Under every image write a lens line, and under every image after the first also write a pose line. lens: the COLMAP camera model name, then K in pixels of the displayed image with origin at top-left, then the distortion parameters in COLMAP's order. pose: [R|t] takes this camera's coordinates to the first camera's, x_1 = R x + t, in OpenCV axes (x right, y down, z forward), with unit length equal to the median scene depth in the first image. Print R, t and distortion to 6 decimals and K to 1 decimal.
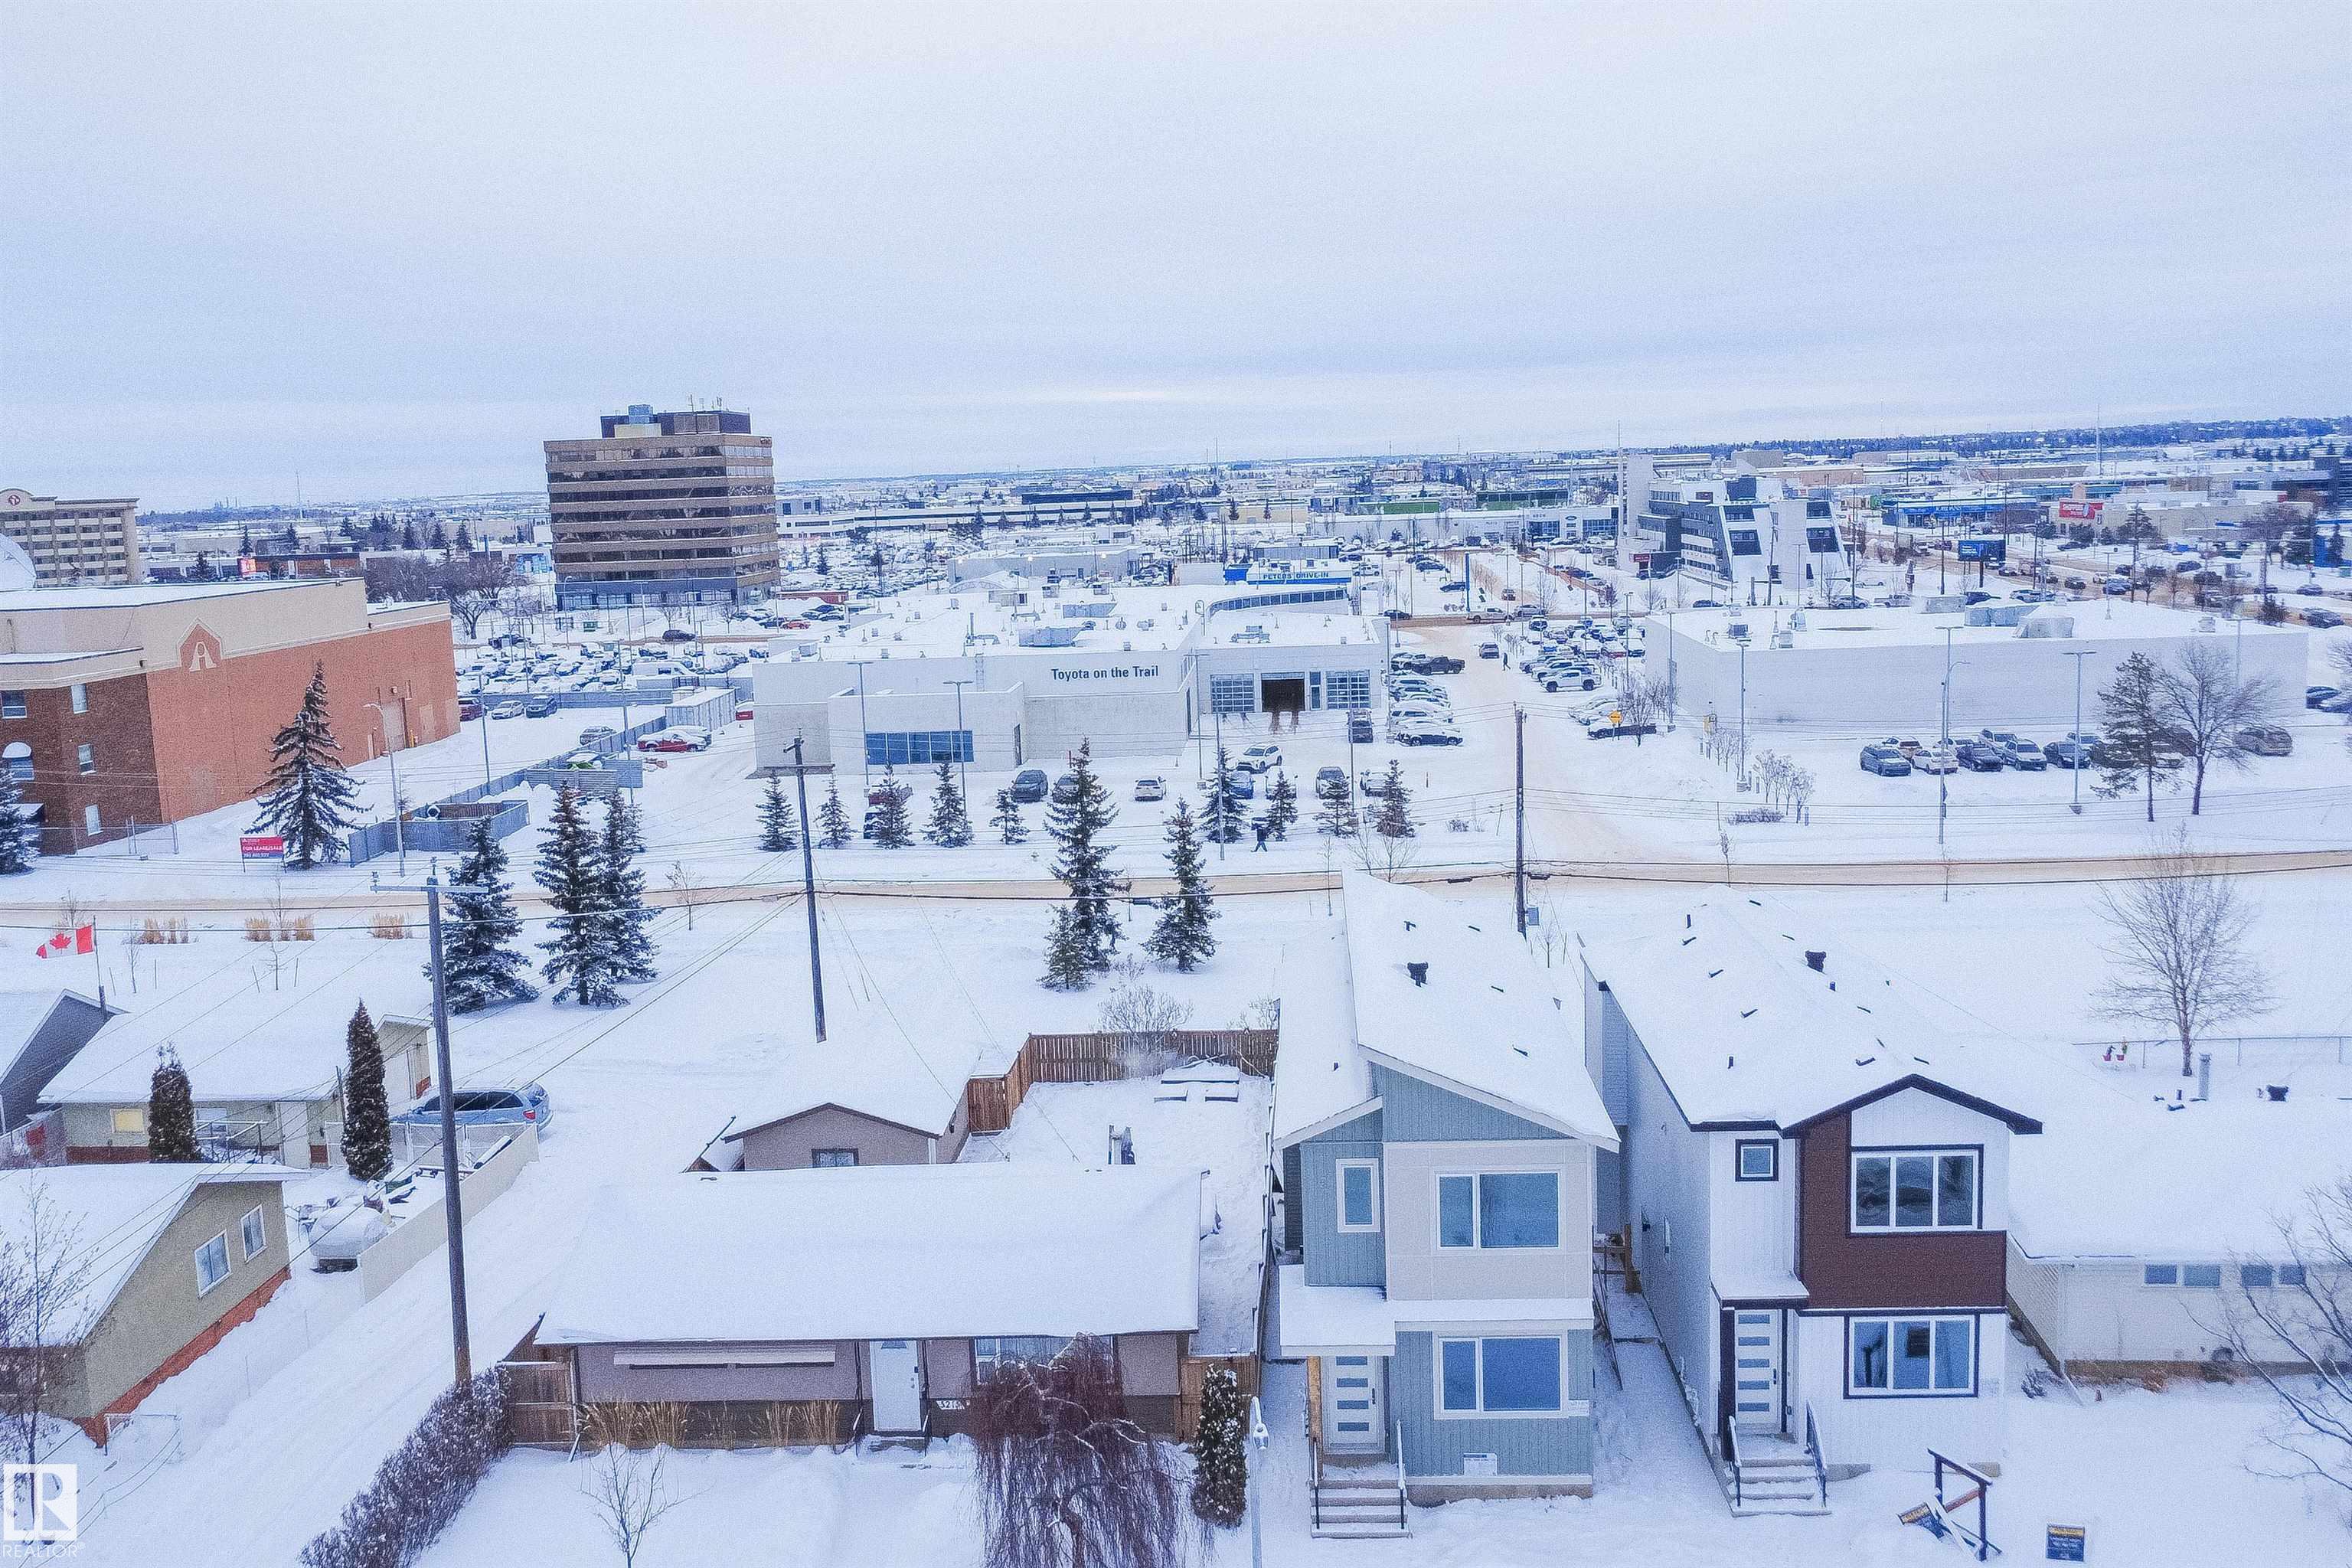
lens RADIAL K [[2066.0, 0, 1182.4], [0, 2066.0, 792.0], [0, 0, 1]] dist [-0.002379, 0.006120]
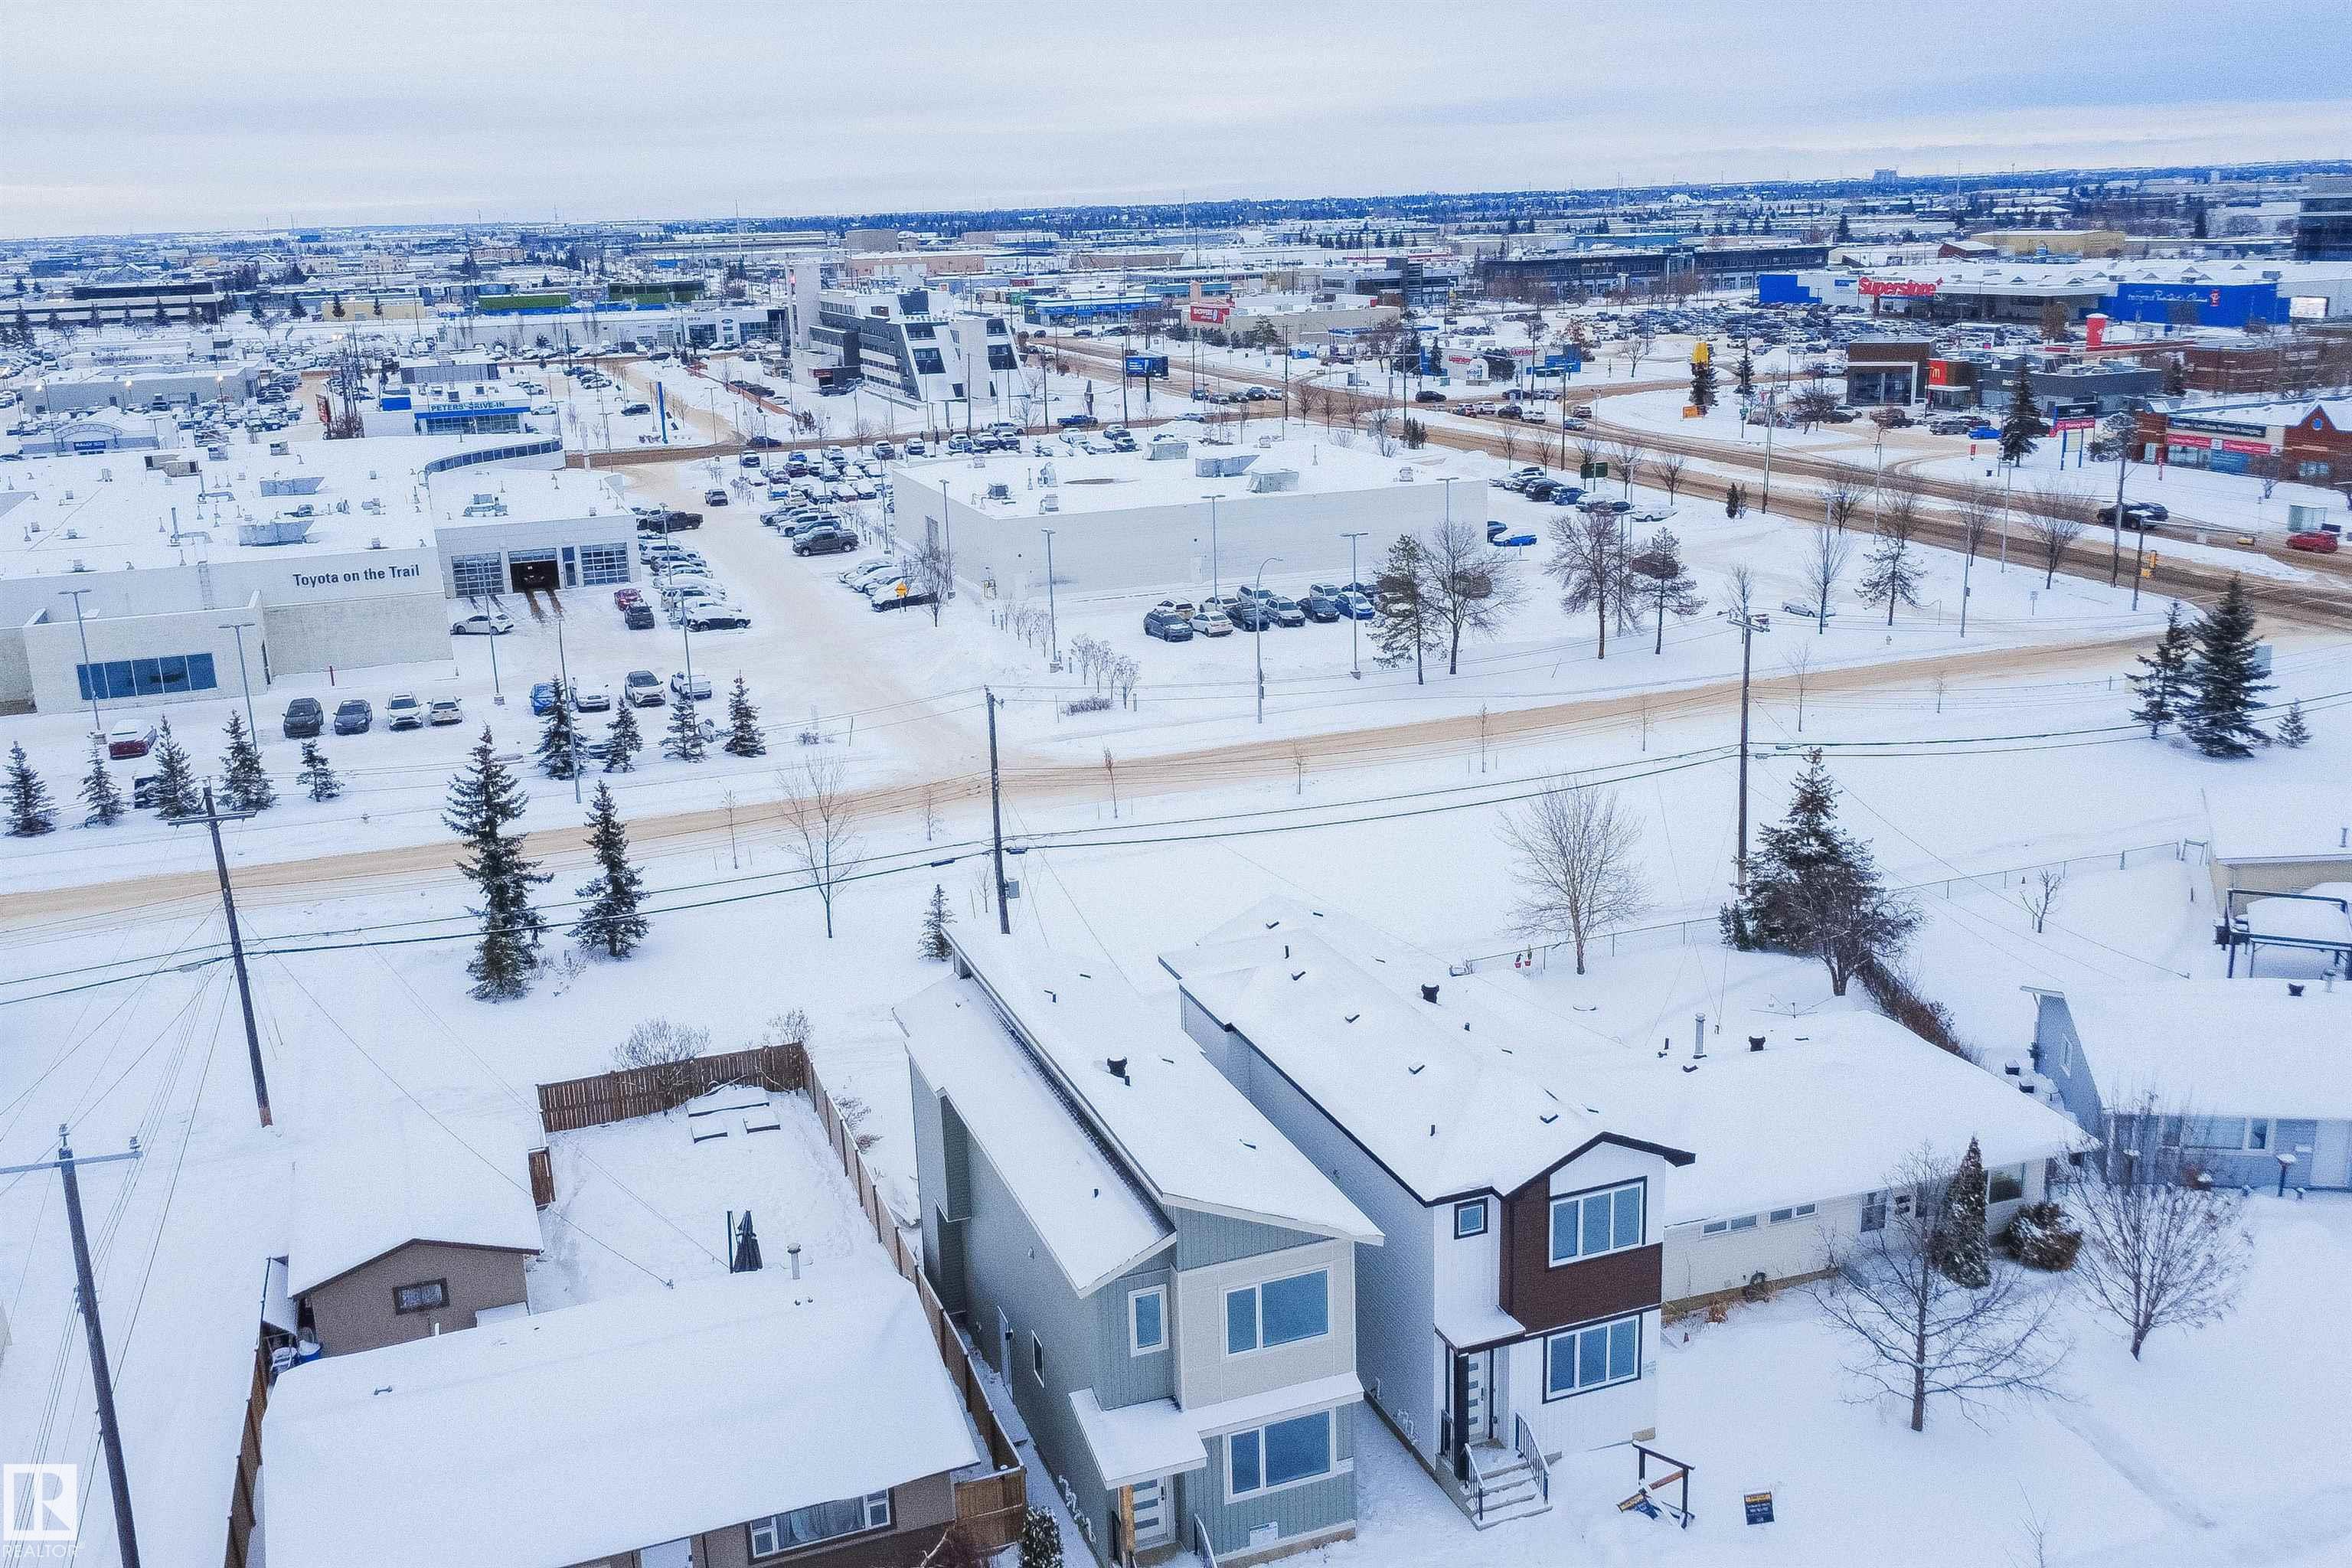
lens RADIAL K [[2066.0, 0, 1182.4], [0, 2066.0, 792.0], [0, 0, 1]] dist [-0.002379, 0.006120]
pose [[0.913896, -0.099006, 0.393691, -0.169254], [0.056737, 0.991436, 0.117622, -0.114639], [-0.401965, -0.085158, 0.911687, 0.033655]]
